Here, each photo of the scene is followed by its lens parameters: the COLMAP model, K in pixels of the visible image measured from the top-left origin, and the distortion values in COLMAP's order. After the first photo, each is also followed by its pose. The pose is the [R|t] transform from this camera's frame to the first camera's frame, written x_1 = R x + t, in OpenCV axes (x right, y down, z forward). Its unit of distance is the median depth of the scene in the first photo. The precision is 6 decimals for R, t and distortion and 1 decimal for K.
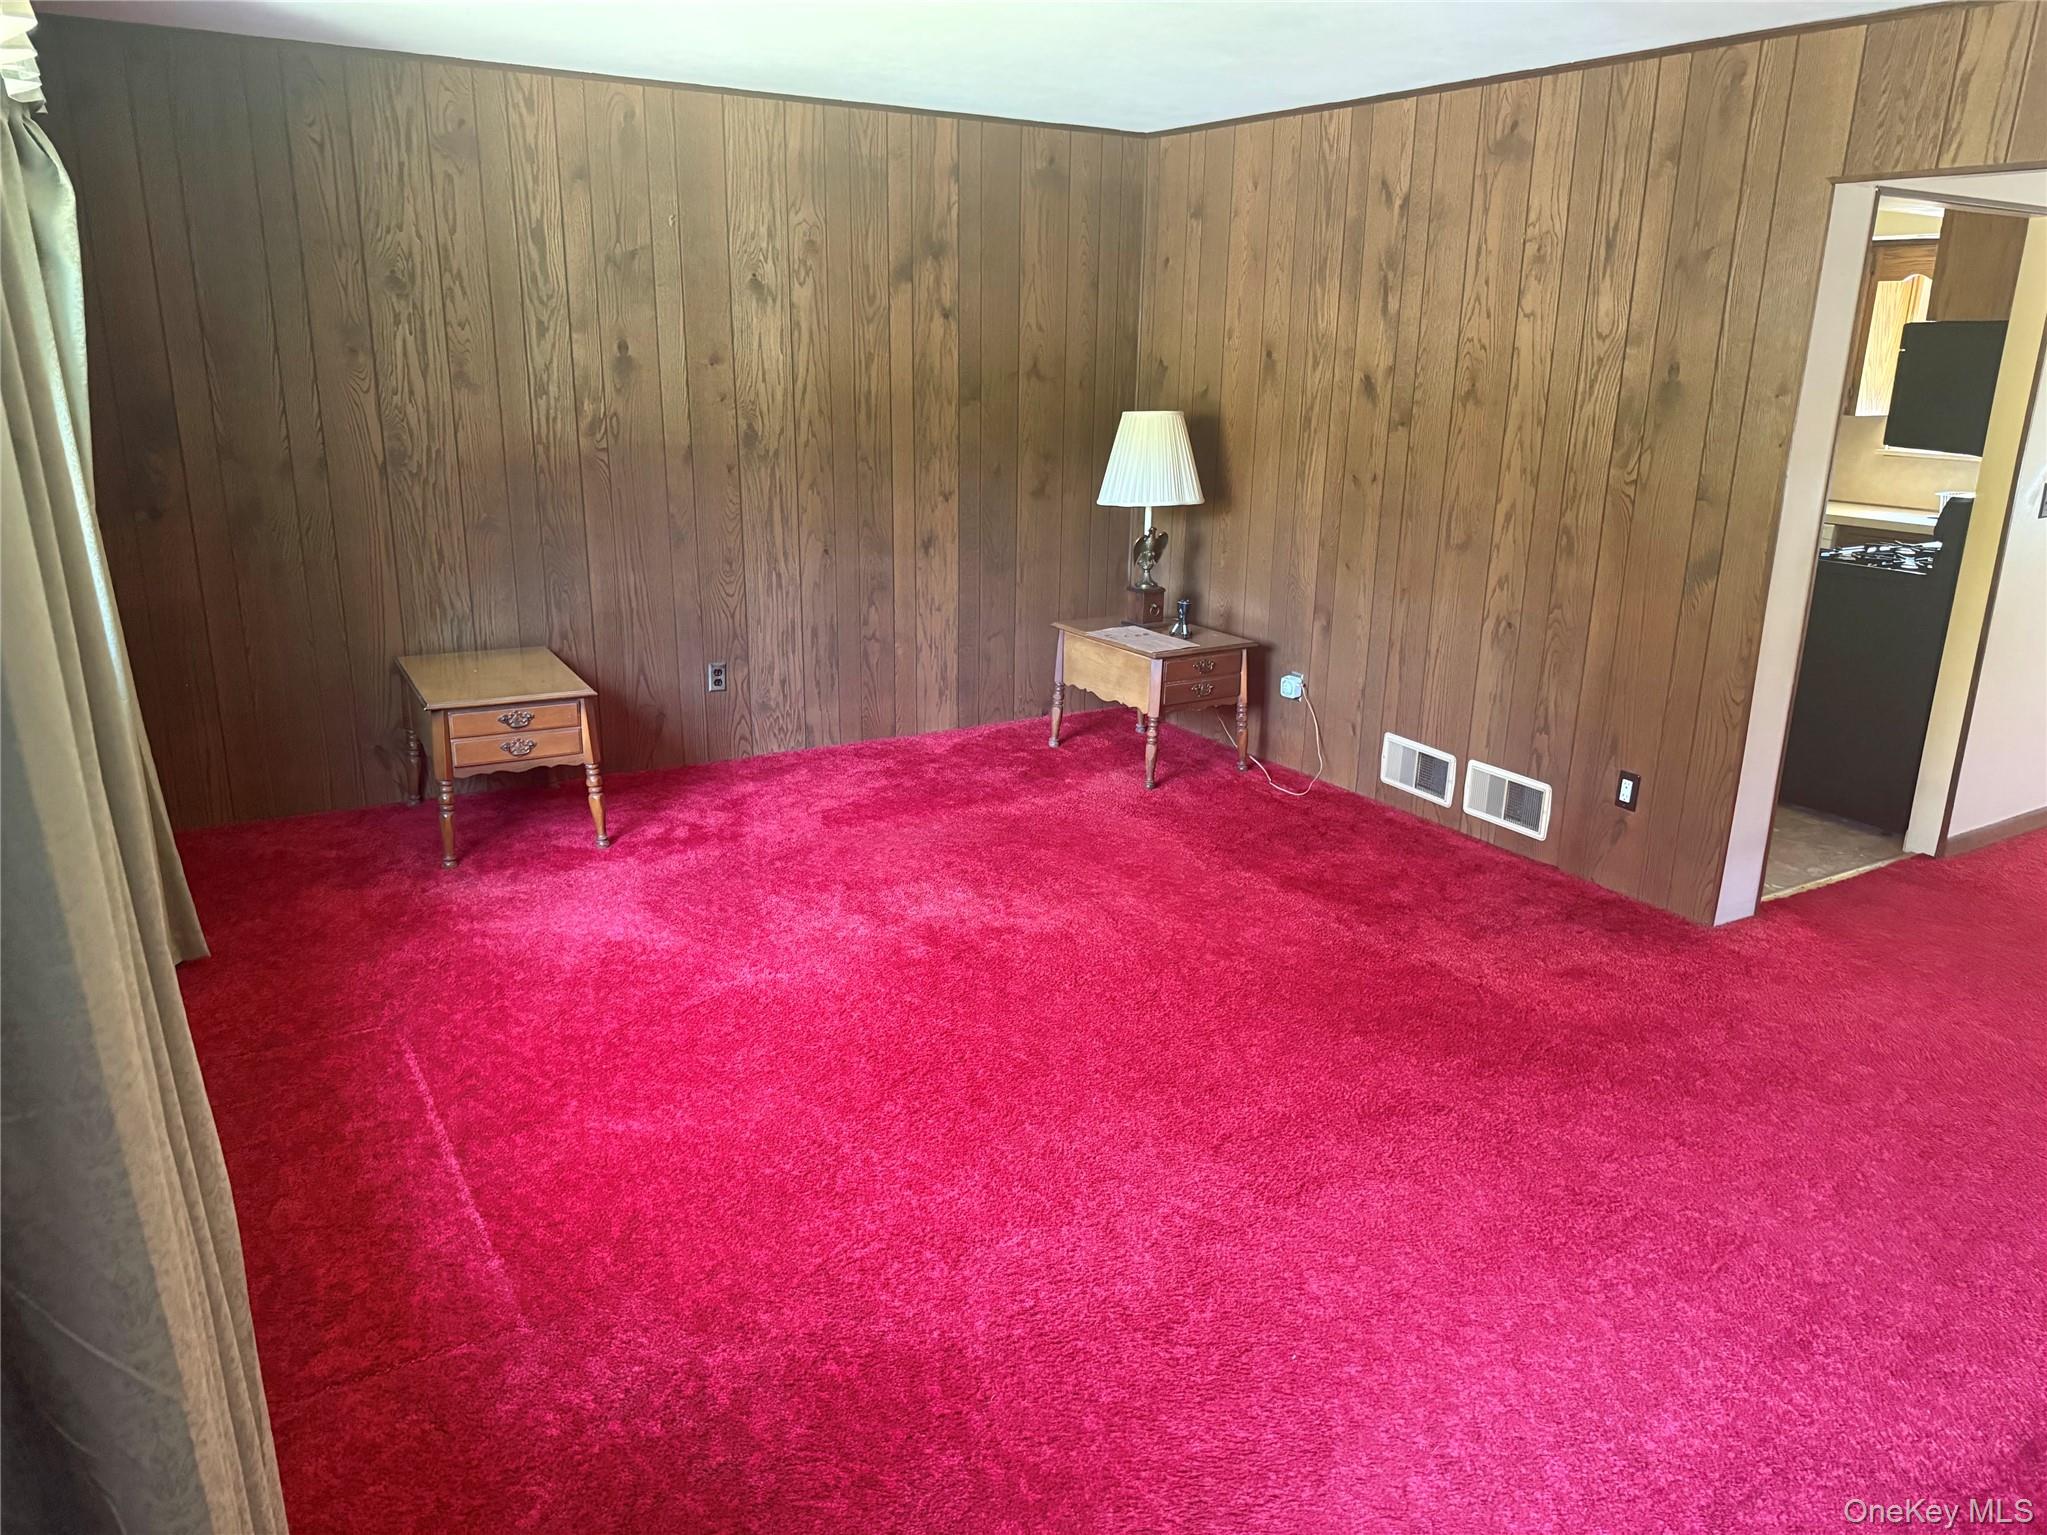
lens RADIAL K [[1458.3, 0, 1025.3], [0, 1458.3, 767.7], [0, 0, 1]] dist [-0.047274, -0.005476]
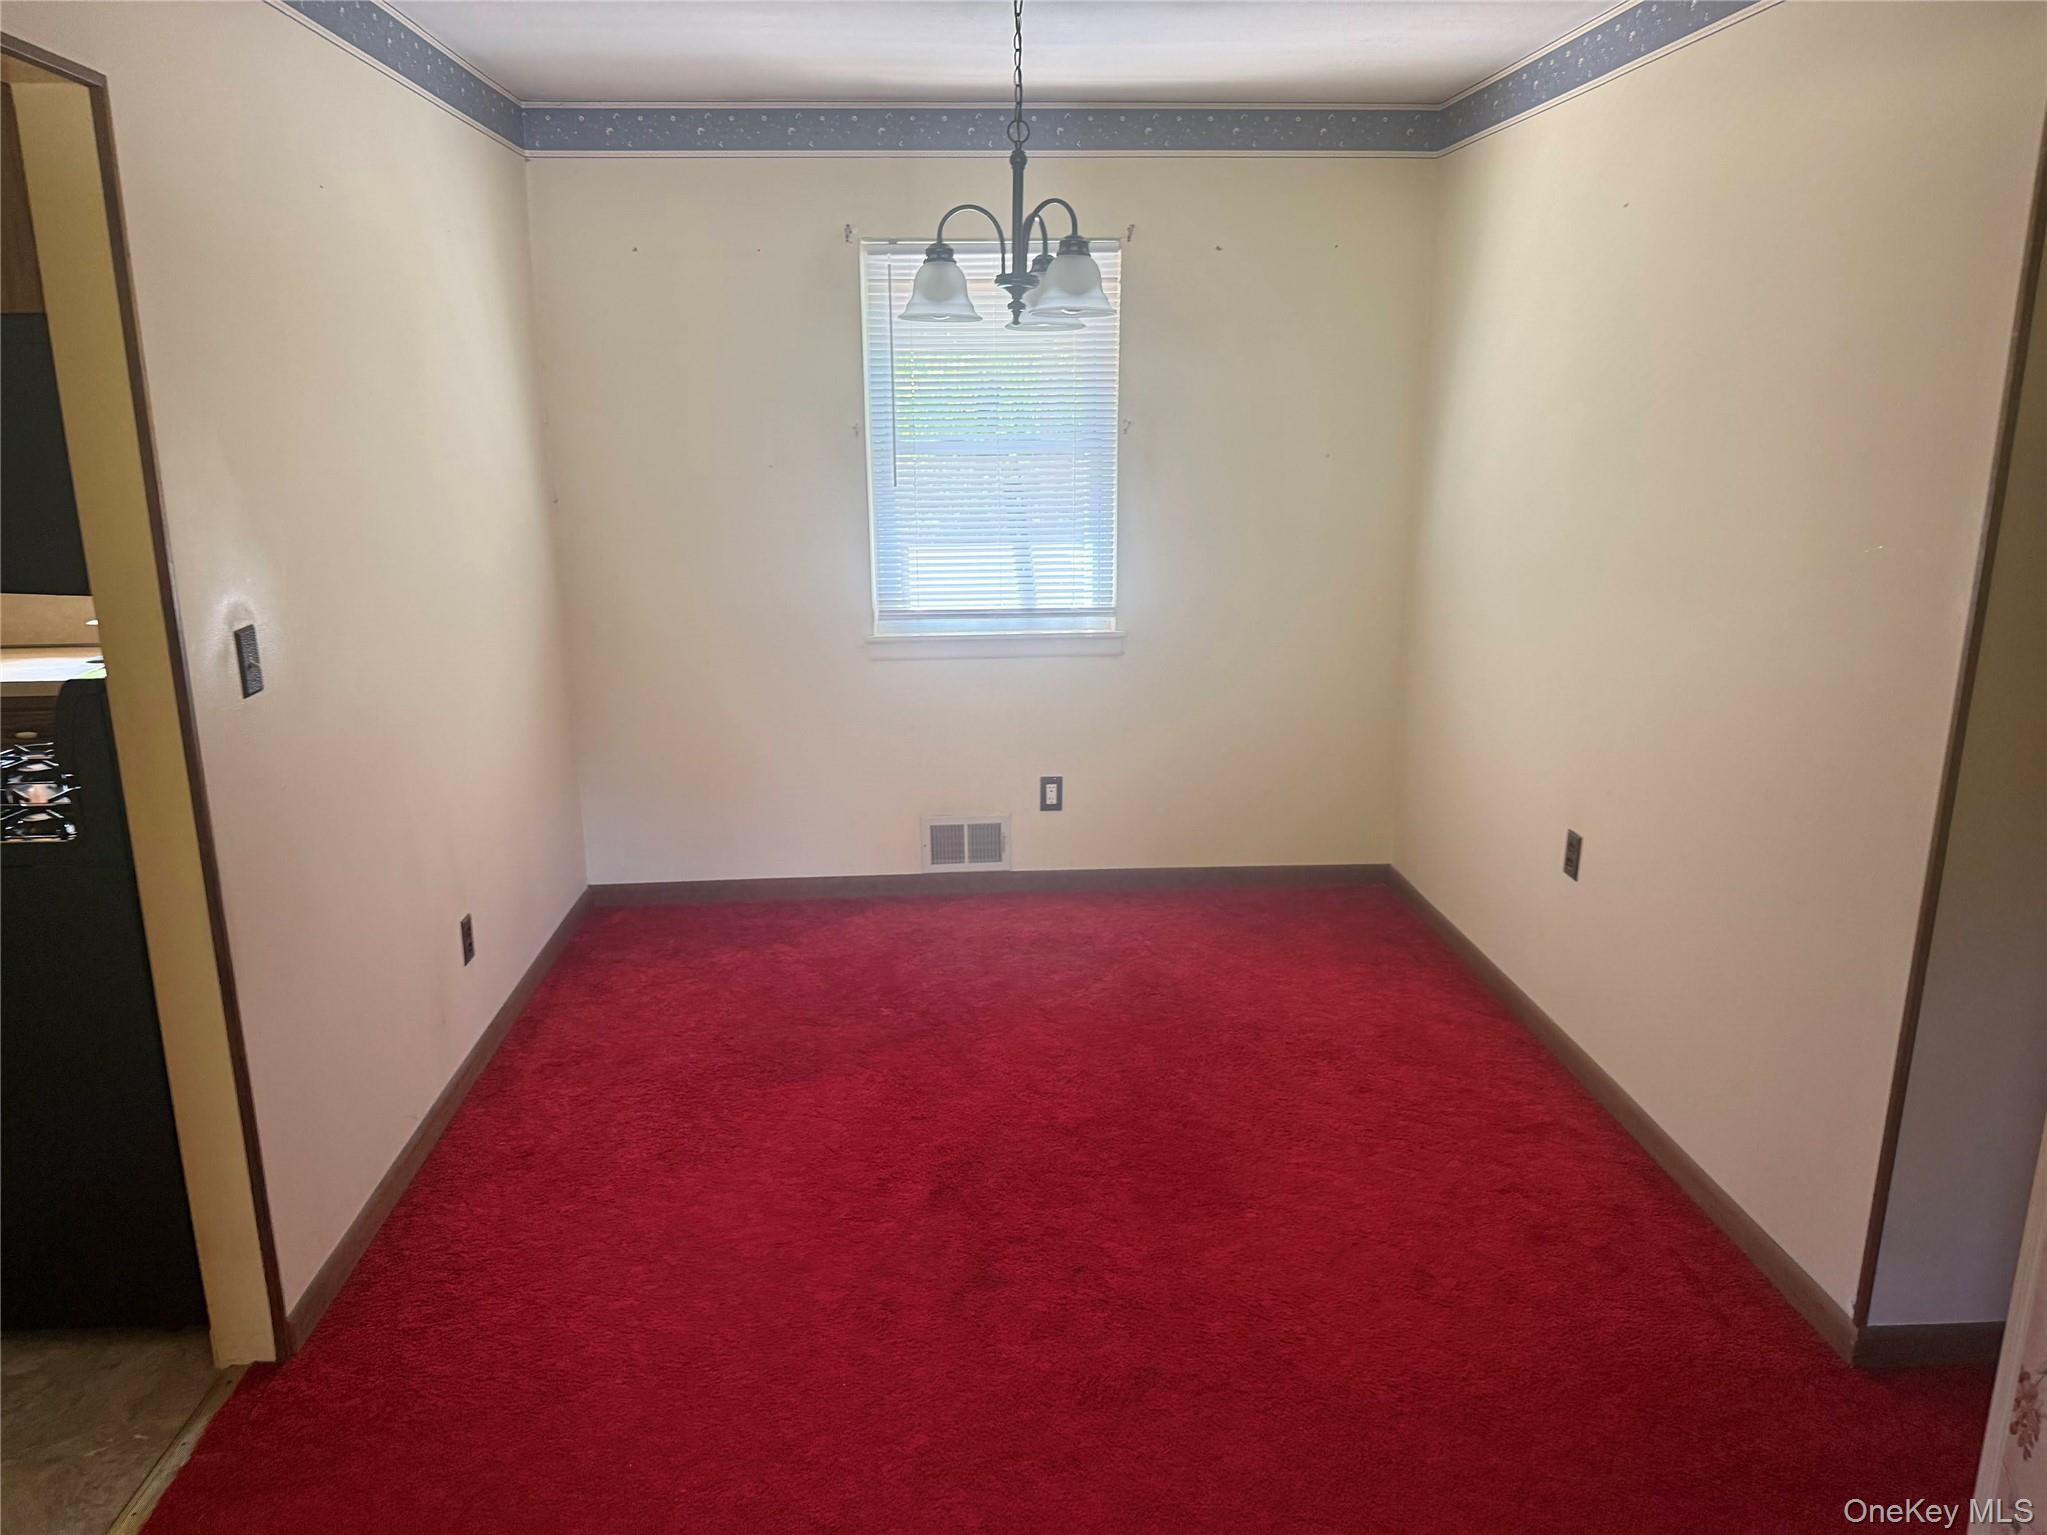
lens RADIAL K [[1458.3, 0, 1023.0], [0, 1458.3, 769.8], [0, 0, 1]] dist [-0.047274, -0.005476]
pose [[0.451664, -0.247107, 0.857285, 0.371406], [0.275999, 0.952445, 0.129125, -0.132999], [-0.848425, 0.178289, 0.498386, 0.479913]]
